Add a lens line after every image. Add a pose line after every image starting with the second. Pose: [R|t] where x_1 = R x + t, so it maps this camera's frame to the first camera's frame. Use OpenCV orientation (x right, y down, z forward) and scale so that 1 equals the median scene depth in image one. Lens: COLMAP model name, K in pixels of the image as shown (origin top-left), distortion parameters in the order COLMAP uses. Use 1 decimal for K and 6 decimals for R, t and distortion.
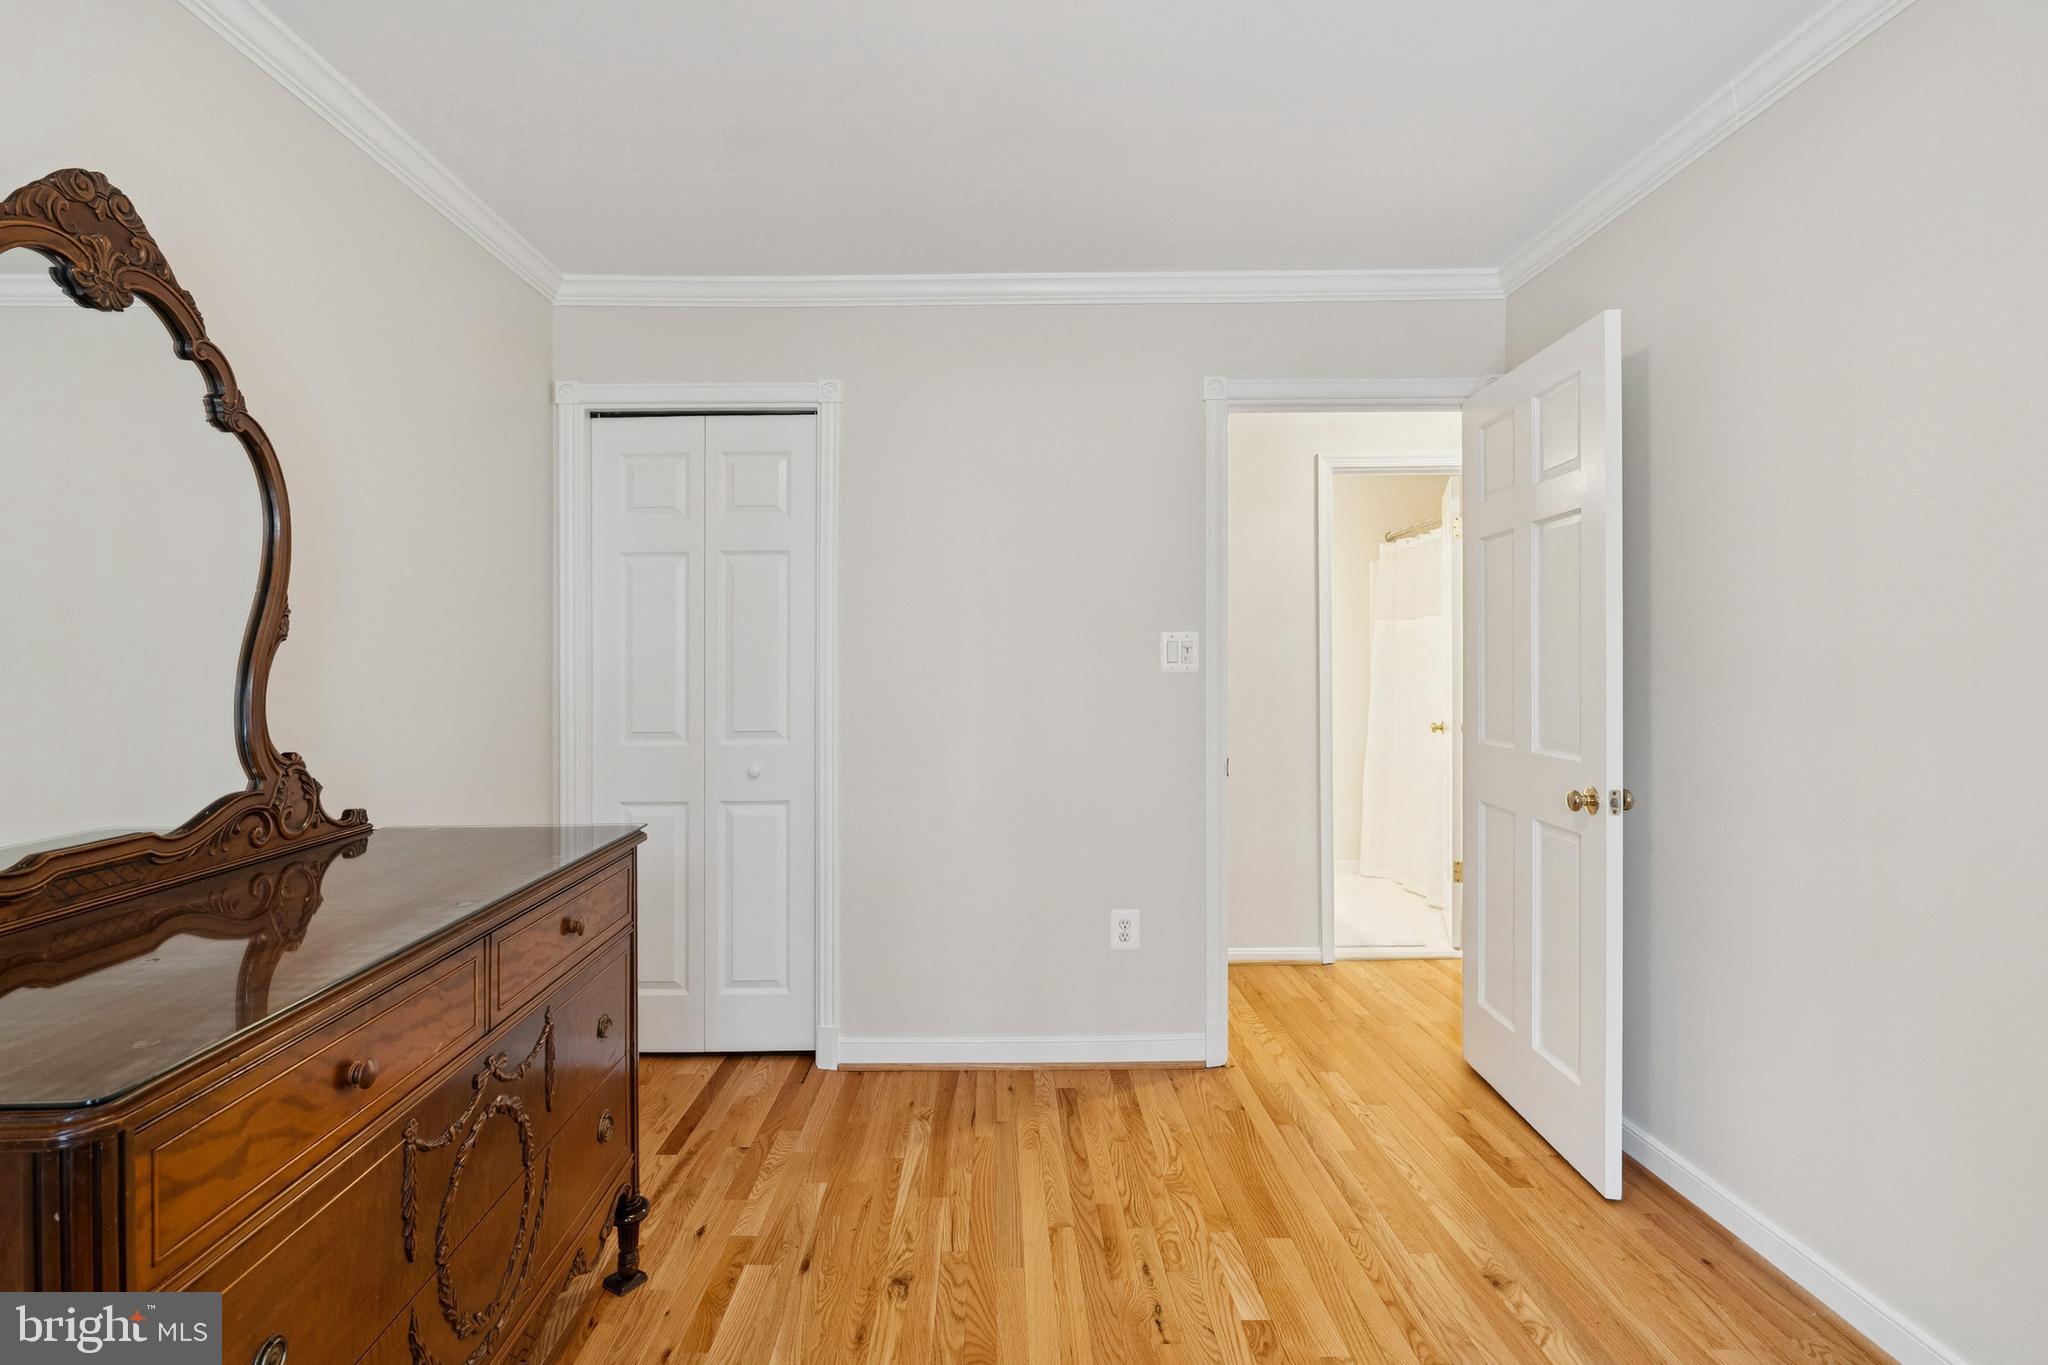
lens RADIAL K [[917.5, 0, 1024.0], [0, 917.5, 682.5], [0, 0, 1]] dist [-0.002254, -0.000019]
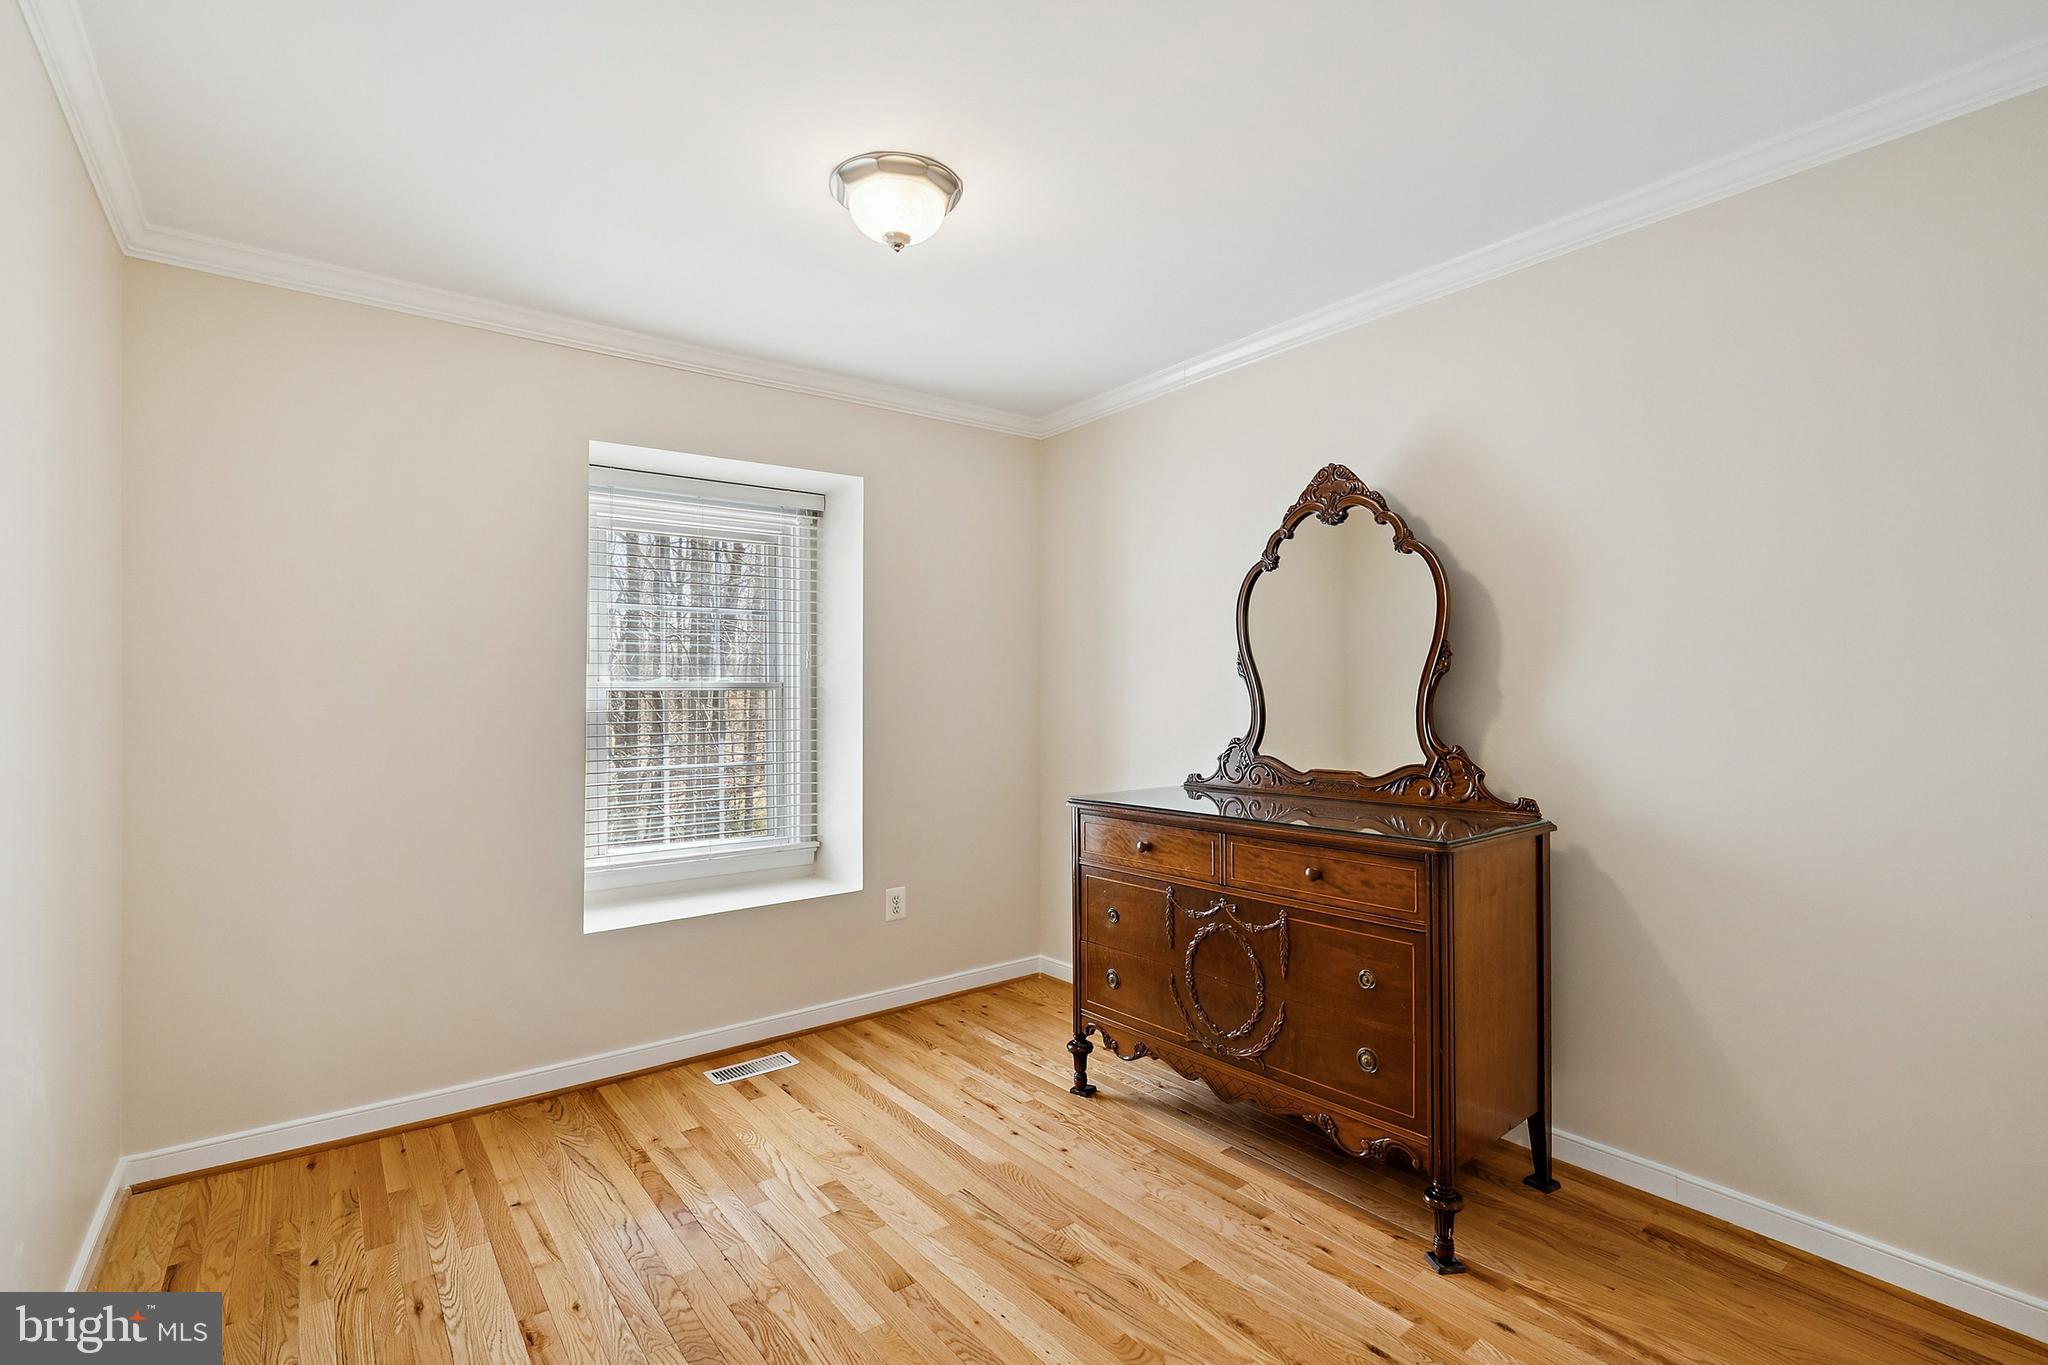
lens RADIAL K [[917.5, 0, 1024.0], [0, 917.5, 682.5], [0, 0, 1]] dist [-0.002254, -0.000019]
pose [[-0.801033, 0.002554, -0.598615, 0.724906], [-0.002735, 0.999965, 0.007926, -0.036515], [0.598614, 0.007987, -0.800998, 1.885276]]
